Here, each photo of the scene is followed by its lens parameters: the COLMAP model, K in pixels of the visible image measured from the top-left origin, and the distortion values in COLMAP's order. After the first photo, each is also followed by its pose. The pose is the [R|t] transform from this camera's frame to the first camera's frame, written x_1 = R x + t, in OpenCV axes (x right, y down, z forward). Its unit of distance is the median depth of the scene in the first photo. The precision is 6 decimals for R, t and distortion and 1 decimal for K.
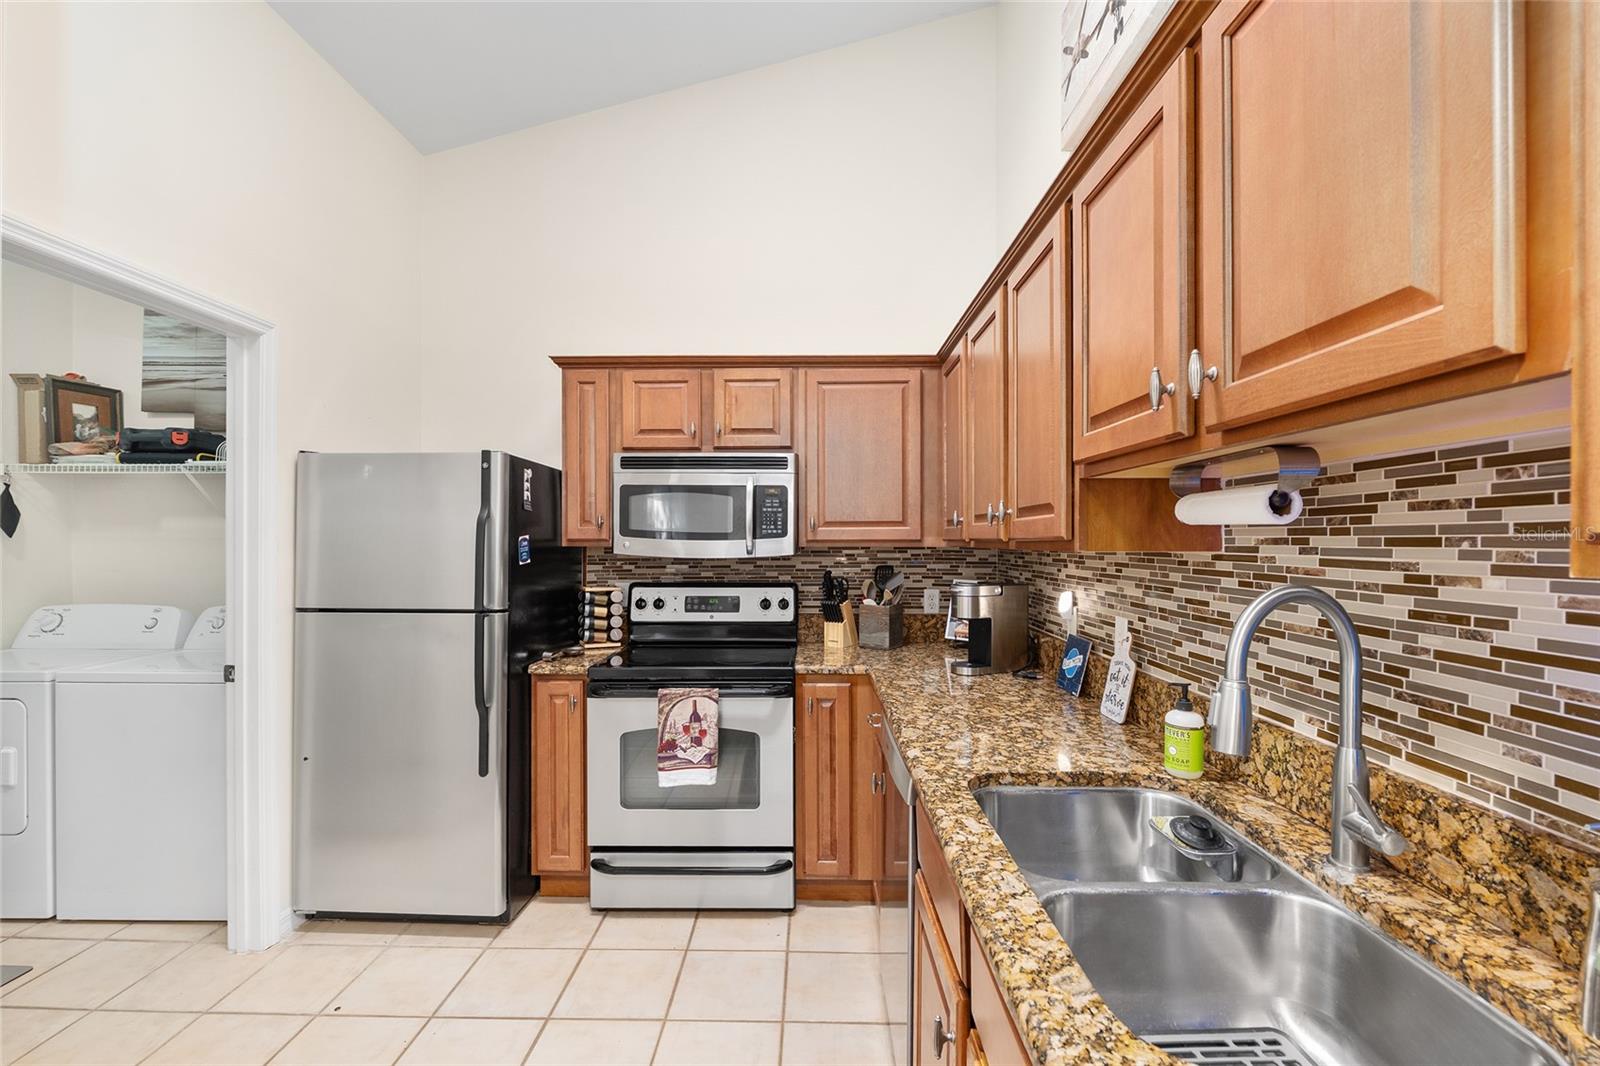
lens RADIAL K [[680.5, 0, 800.4], [0, 680.5, 542.2], [0, 0, 1]] dist [-0.009741, 0.000354]
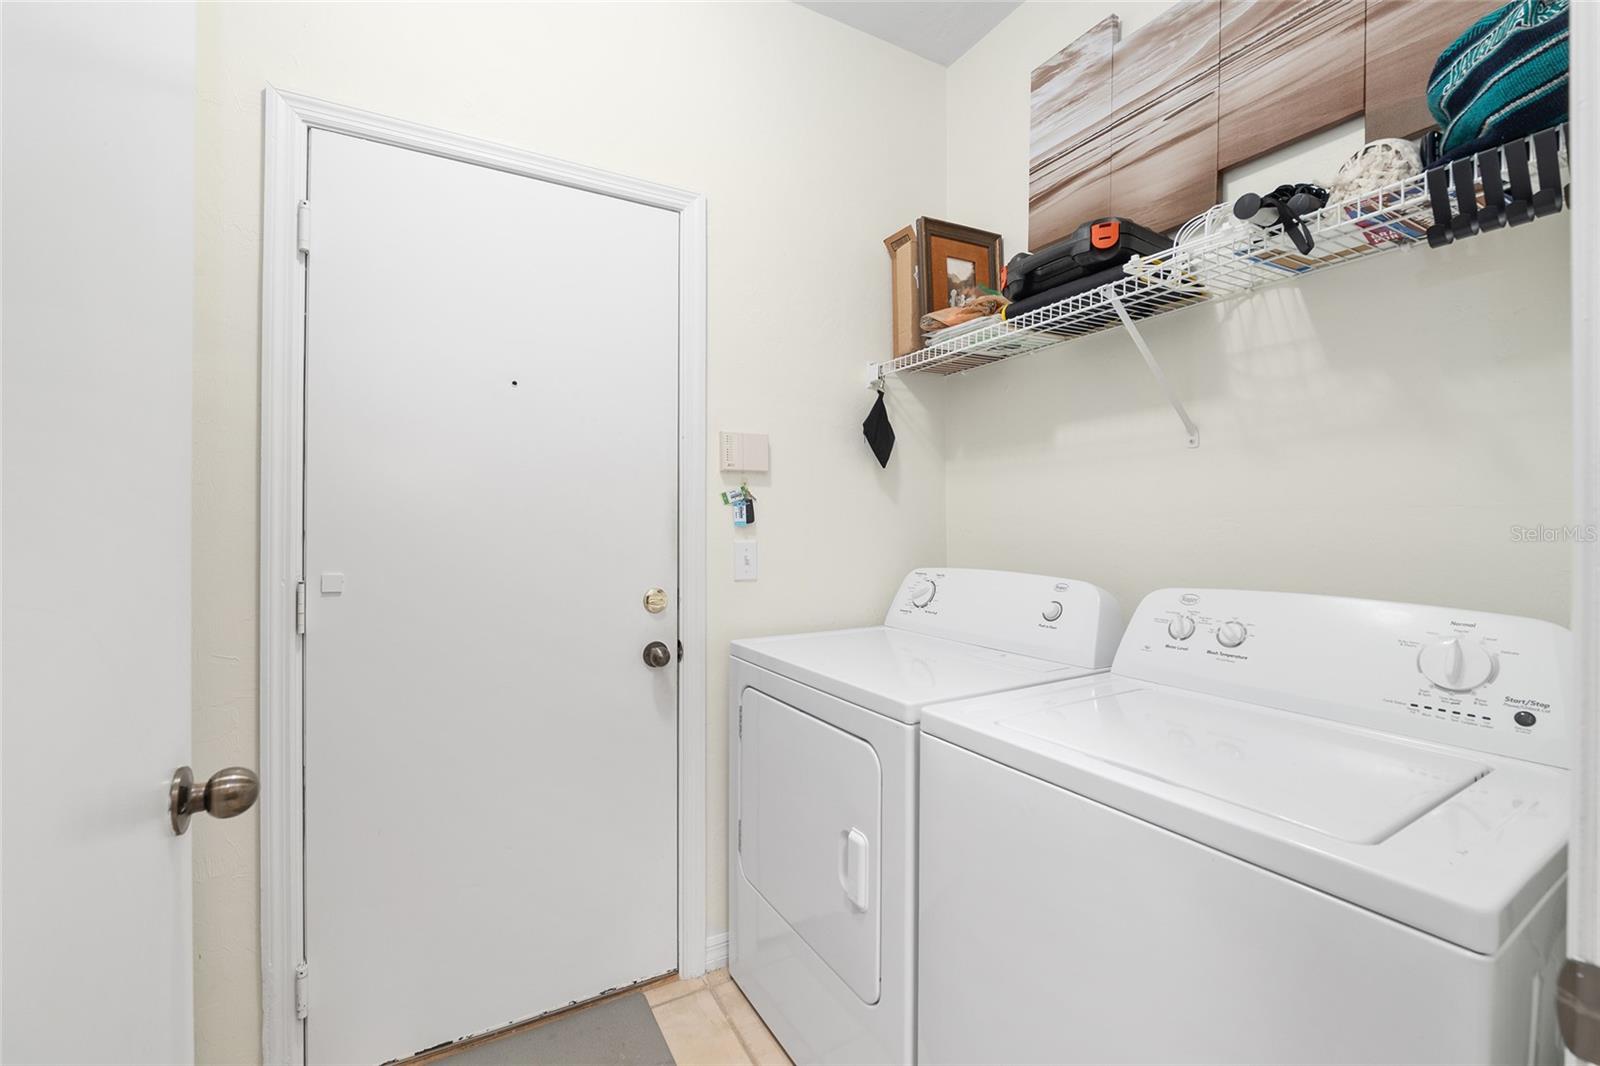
lens RADIAL K [[660.7, 0, 794.9], [0, 660.7, 535.3], [0, 0, 1]] dist [-0.010575, 0.000251]
pose [[0.498967, 0.005479, -0.866604, -0.644722], [-0.002985, 0.999985, 0.004603, 0.062042], [0.866616, 0.000290, 0.498976, 0.594492]]
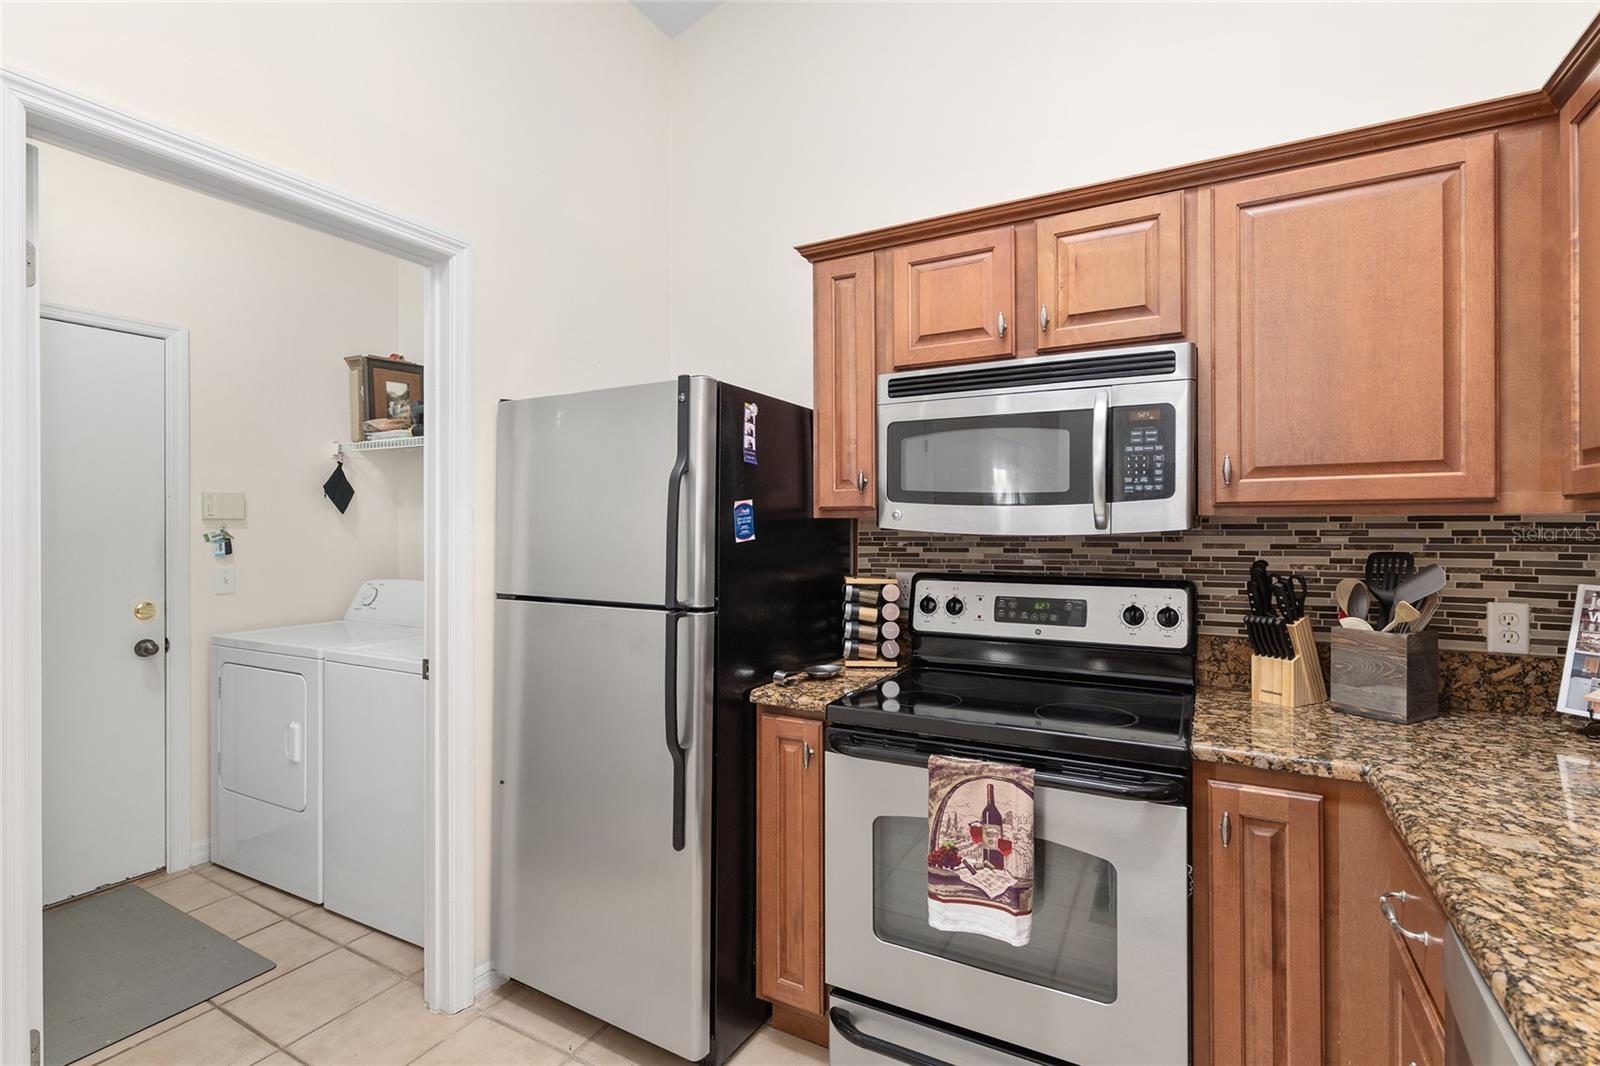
lens RADIAL K [[741.8, 0, 801.9], [0, 741.8, 527.1], [0, 0, 1]] dist [0.001882, -0.000005]
pose [[0.882857, -0.001391, -0.469640, -0.003510], [0.001924, 0.999998, 0.000654, 0.015057], [0.469638, -0.001481, 0.882858, 0.326233]]
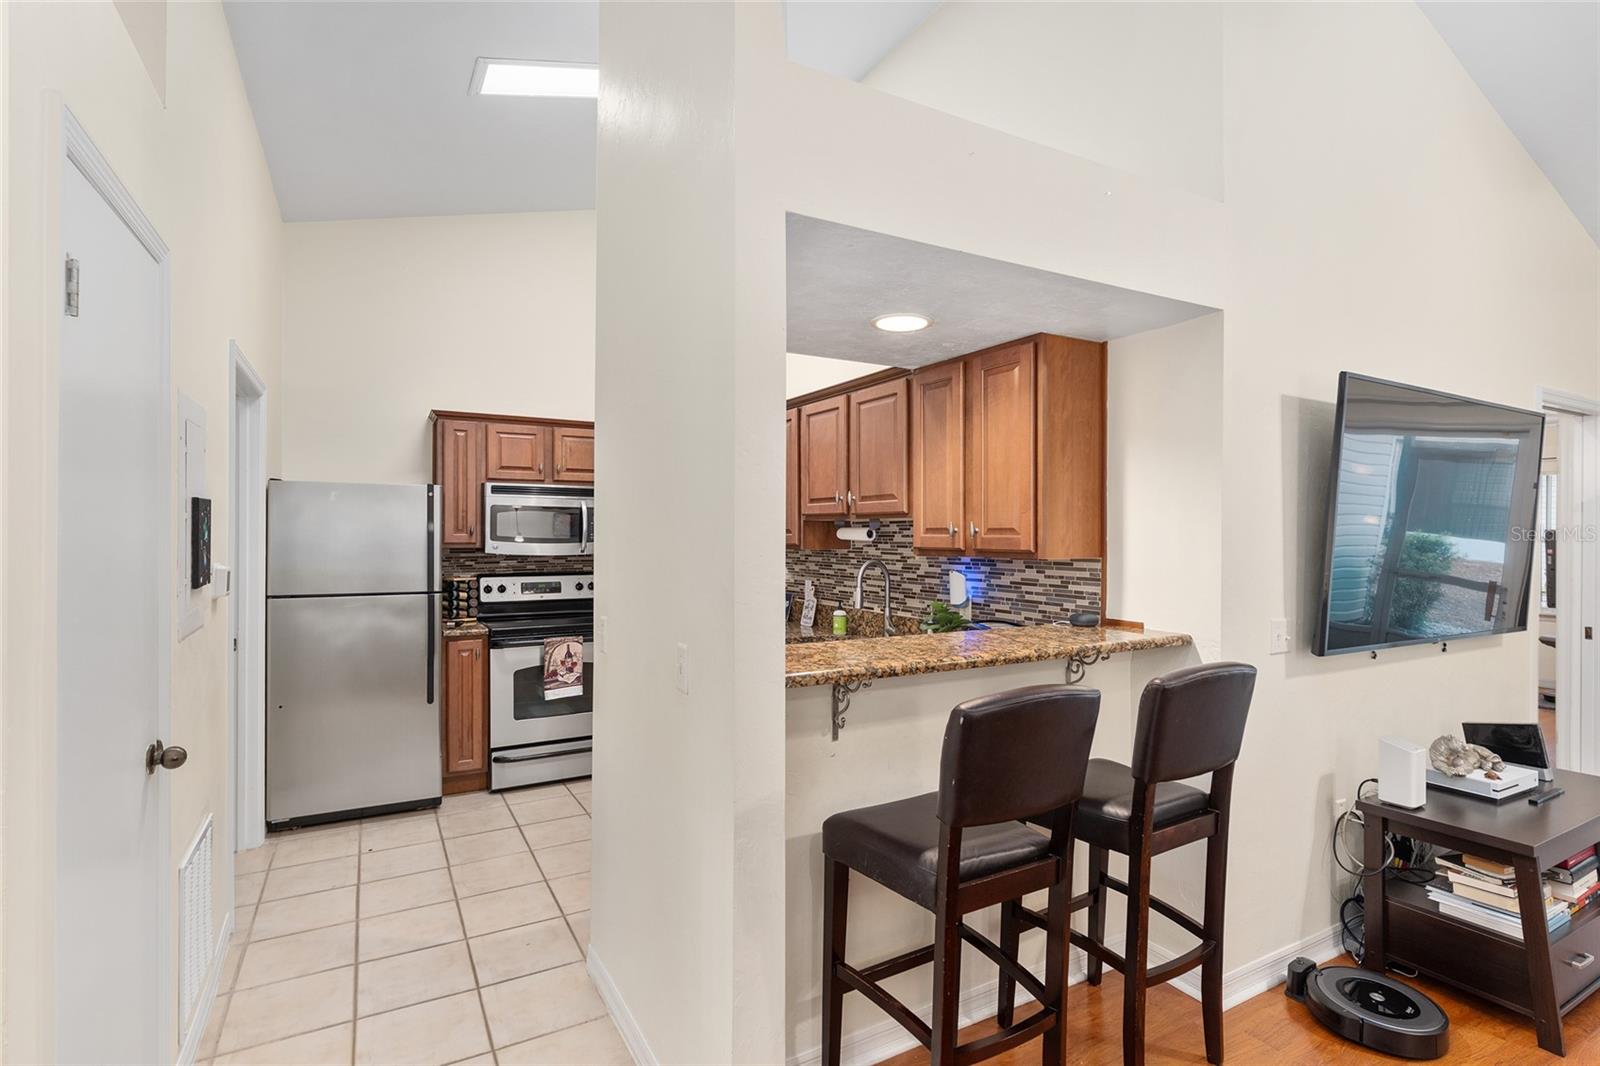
lens RADIAL K [[771.1, 0, 798.0], [0, 771.1, 534.4], [0, 0, 1]] dist [0.002244, -0.000324]
pose [[0.864800, 0.001440, 0.502114, -0.511464], [0.000012, 0.999996, -0.002887, -0.017153], [-0.502116, 0.002503, 0.864797, -0.715731]]
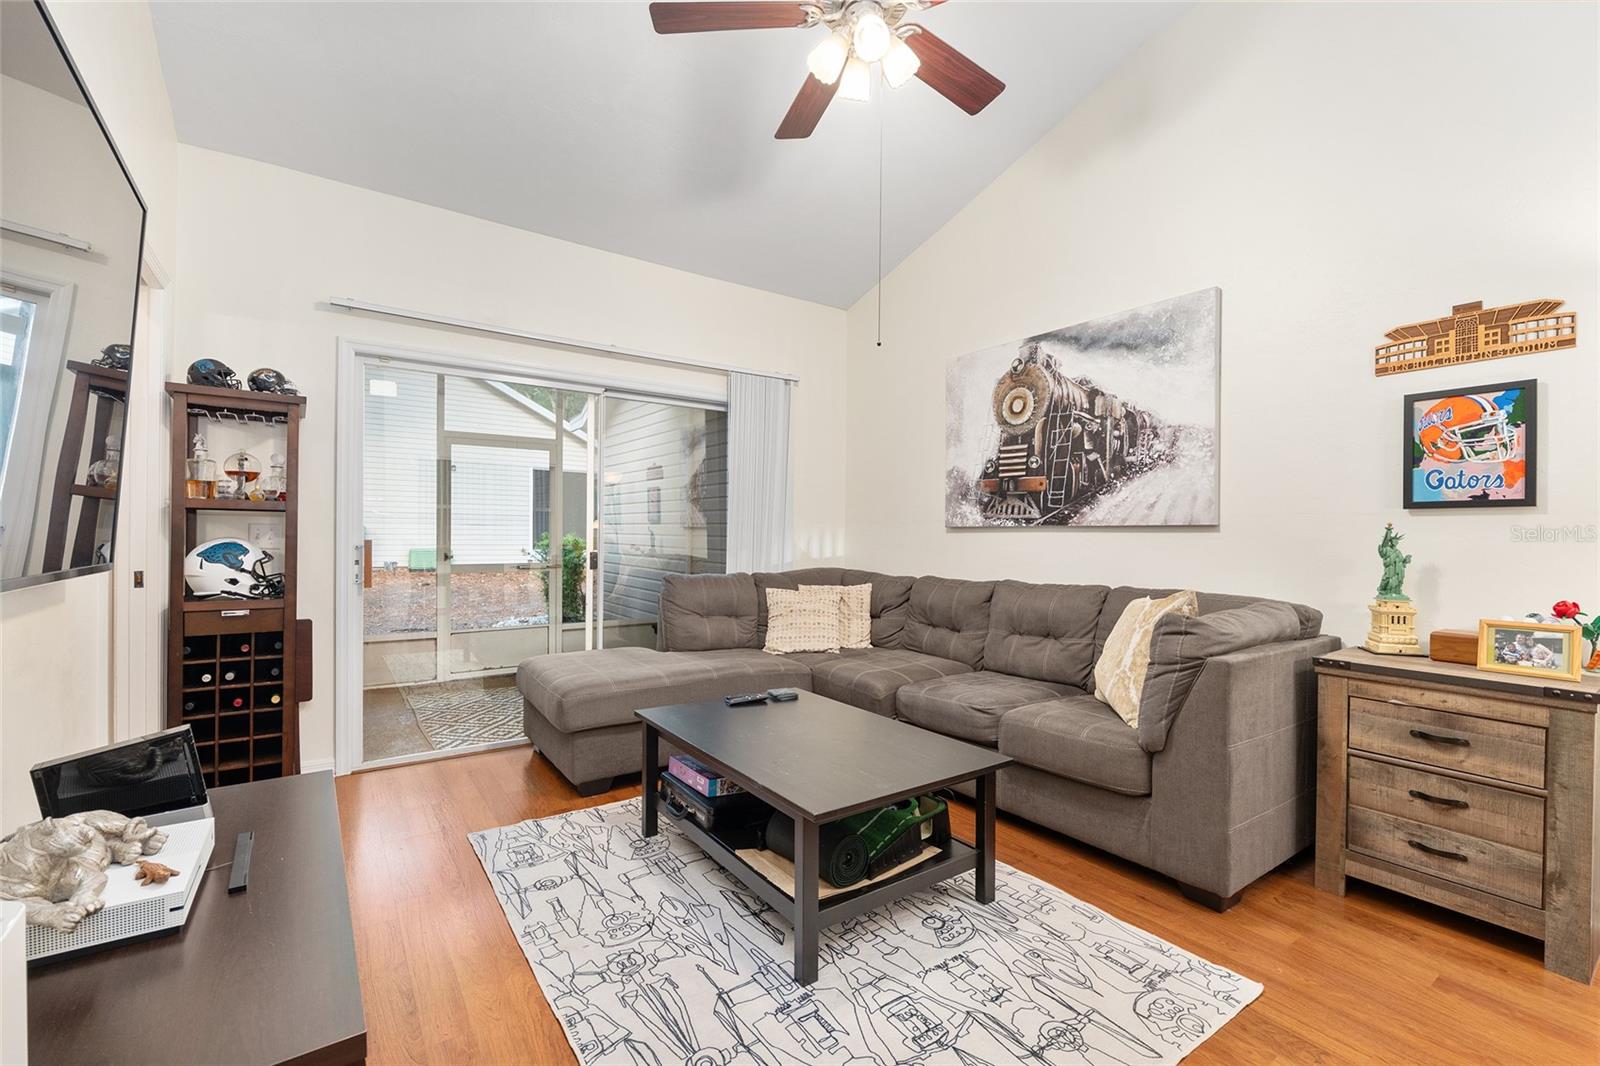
lens RADIAL K [[684.1, 0, 797.1], [0, 684.1, 536.2], [0, 0, 1]] dist [-0.008000, 0.000337]
pose [[-0.591696, -0.015960, 0.806003, 0.177671], [-0.010193, 0.999872, 0.012315, 0.080366], [-0.806096, -0.000929, -0.591784, -0.396397]]
